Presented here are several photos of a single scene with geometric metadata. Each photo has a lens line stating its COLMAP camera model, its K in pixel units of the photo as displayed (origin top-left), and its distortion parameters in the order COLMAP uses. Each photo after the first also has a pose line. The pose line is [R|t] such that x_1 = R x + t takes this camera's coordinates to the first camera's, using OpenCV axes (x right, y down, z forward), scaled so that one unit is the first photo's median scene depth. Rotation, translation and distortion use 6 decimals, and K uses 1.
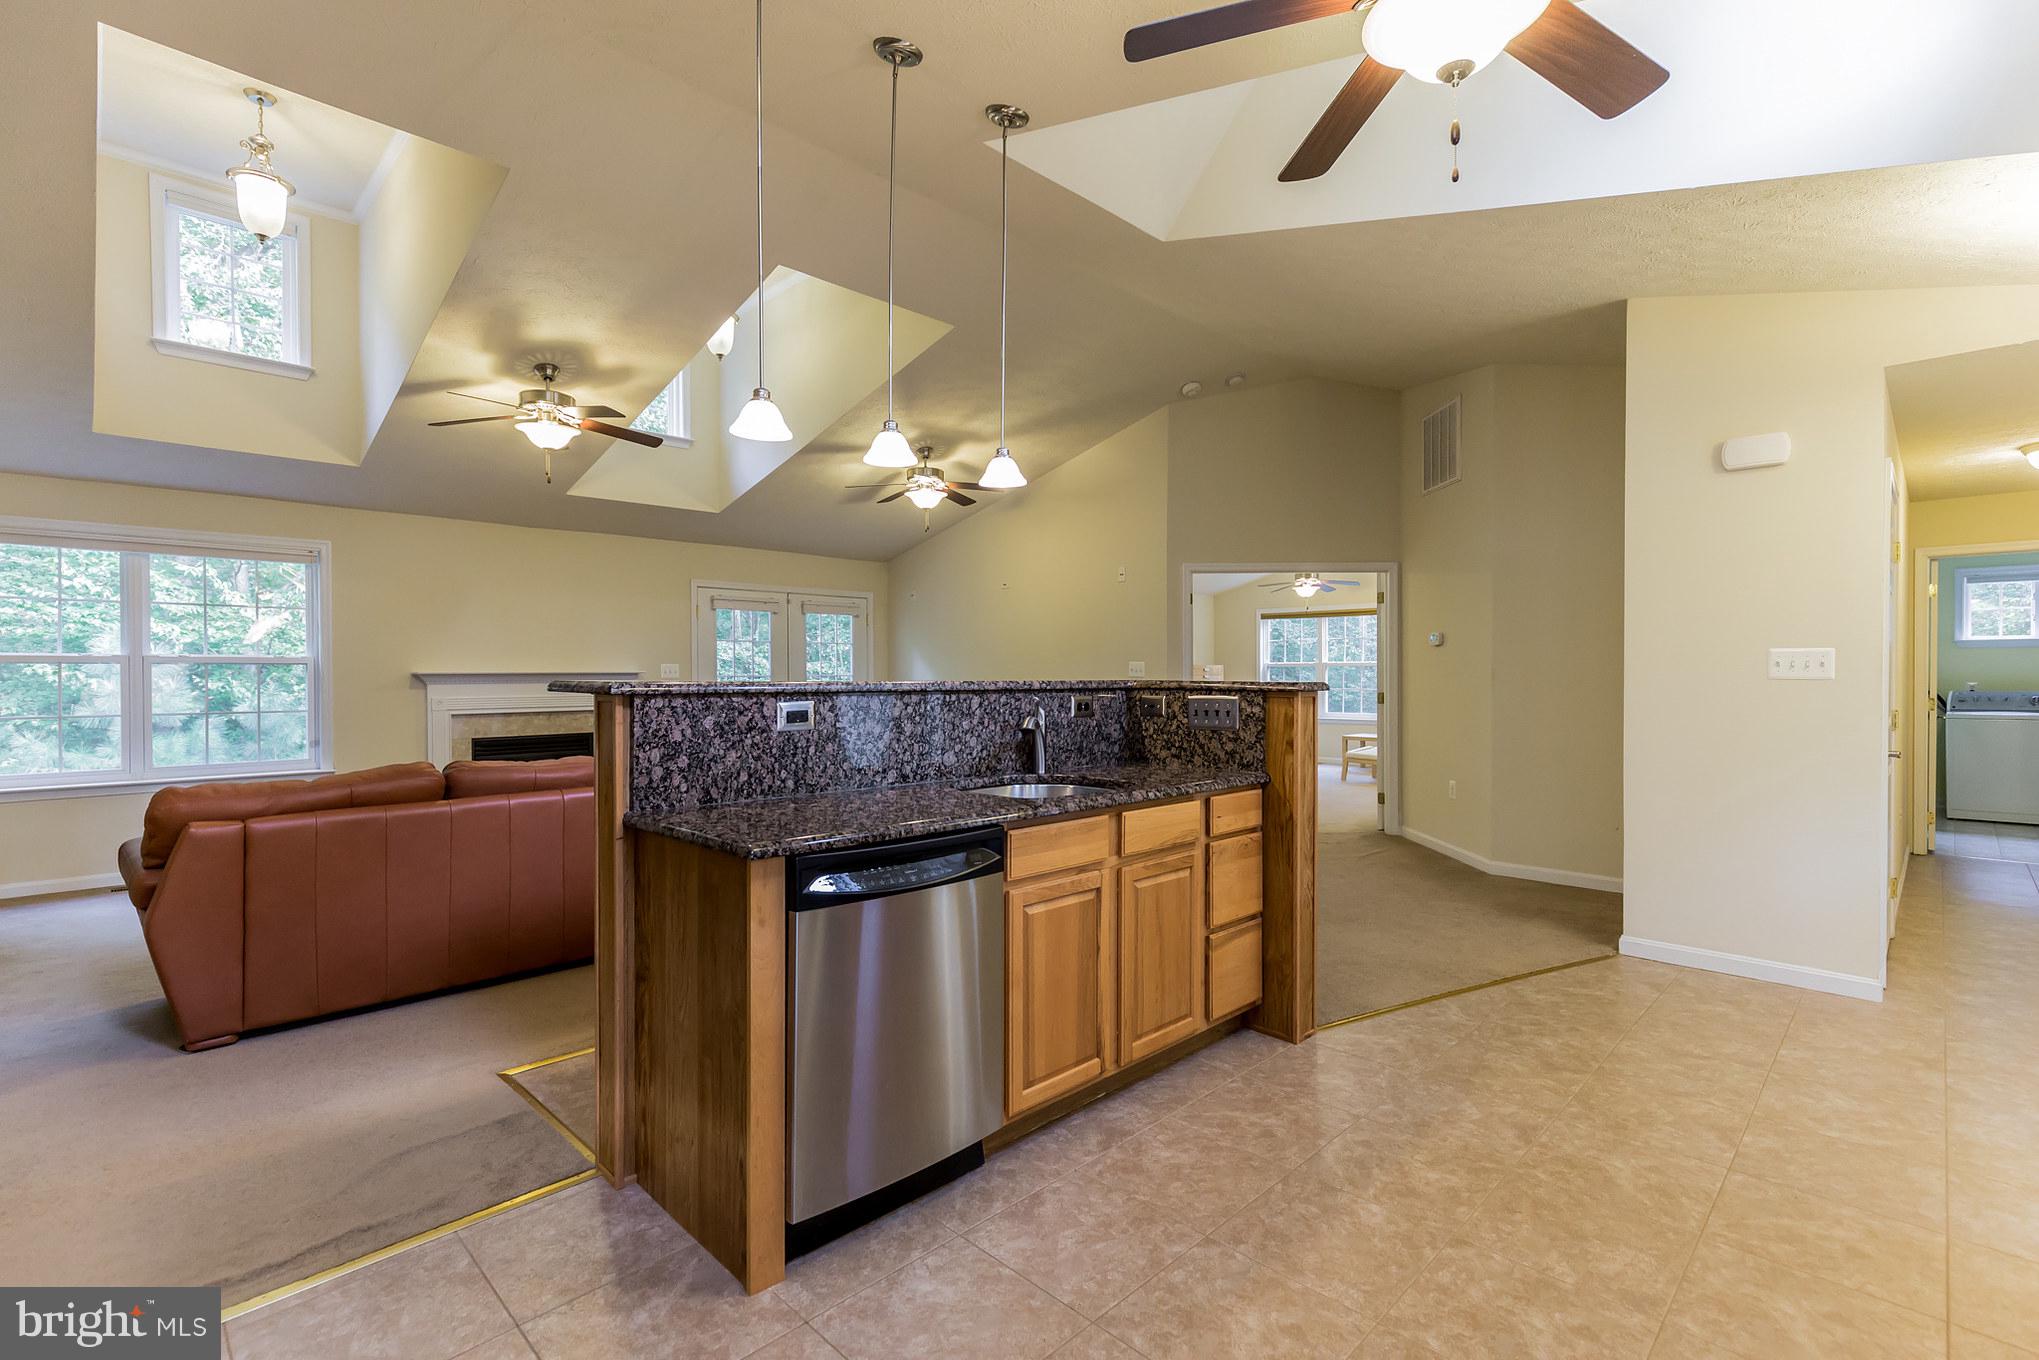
lens RADIAL K [[934.3, 0, 1029.8], [0, 934.3, 680.7], [0, 0, 1]] dist [0.002501, -0.000303]
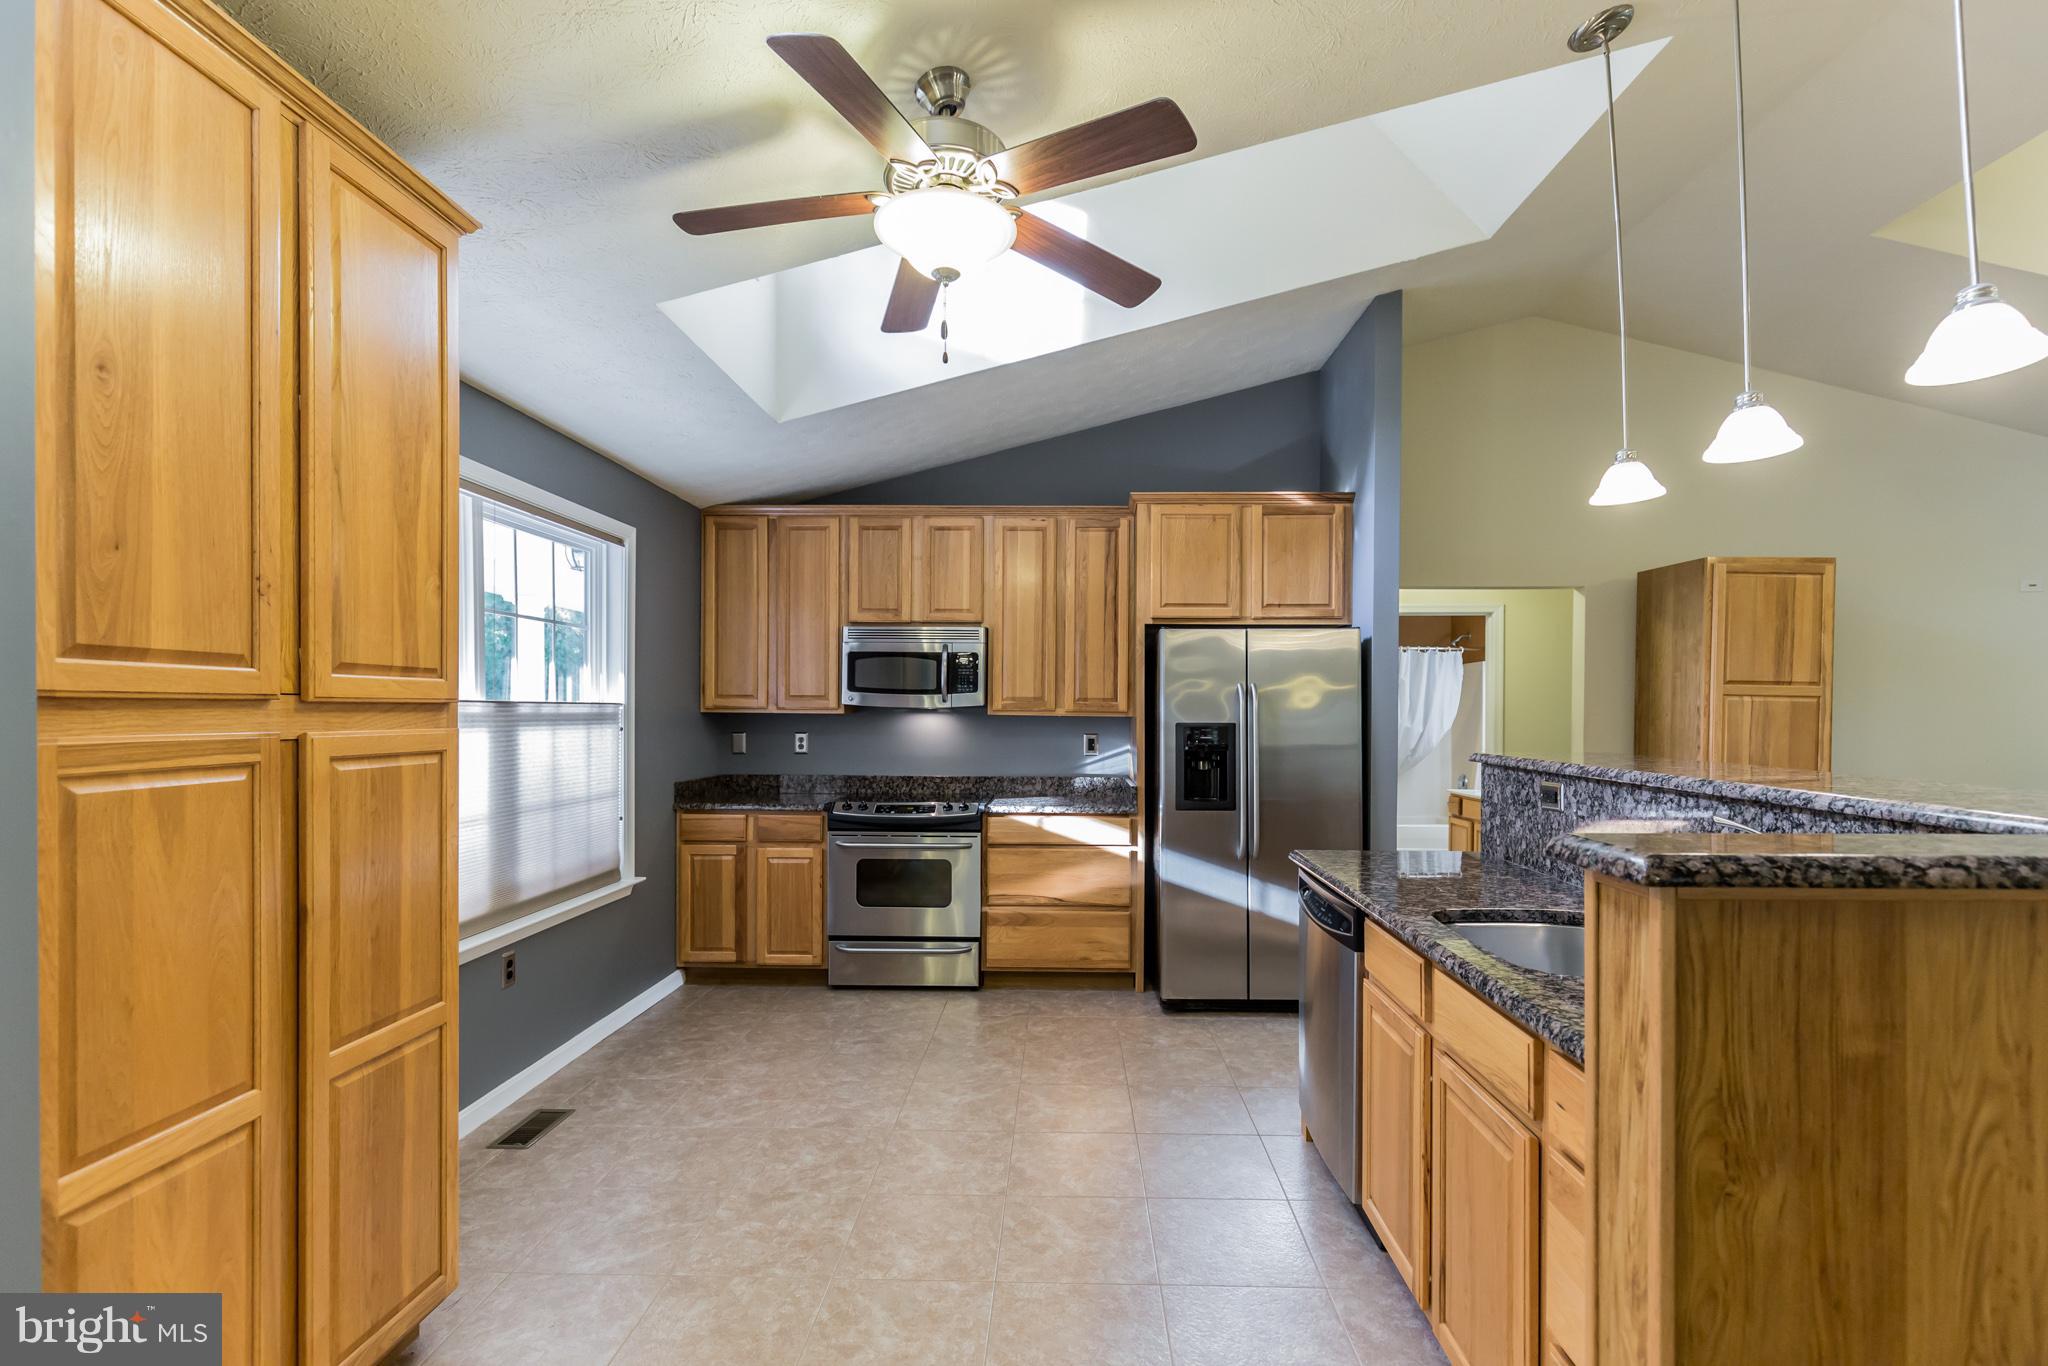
lens RADIAL K [[936.6, 0, 1038.2], [0, 936.6, 713.4], [0, 0, 1]] dist [0.003830, -0.000181]
pose [[-0.740320, 0.001334, -0.672253, 0.516690], [-0.007703, 0.999916, 0.010467, -0.035270], [0.672210, 0.012927, -0.740247, 0.864234]]
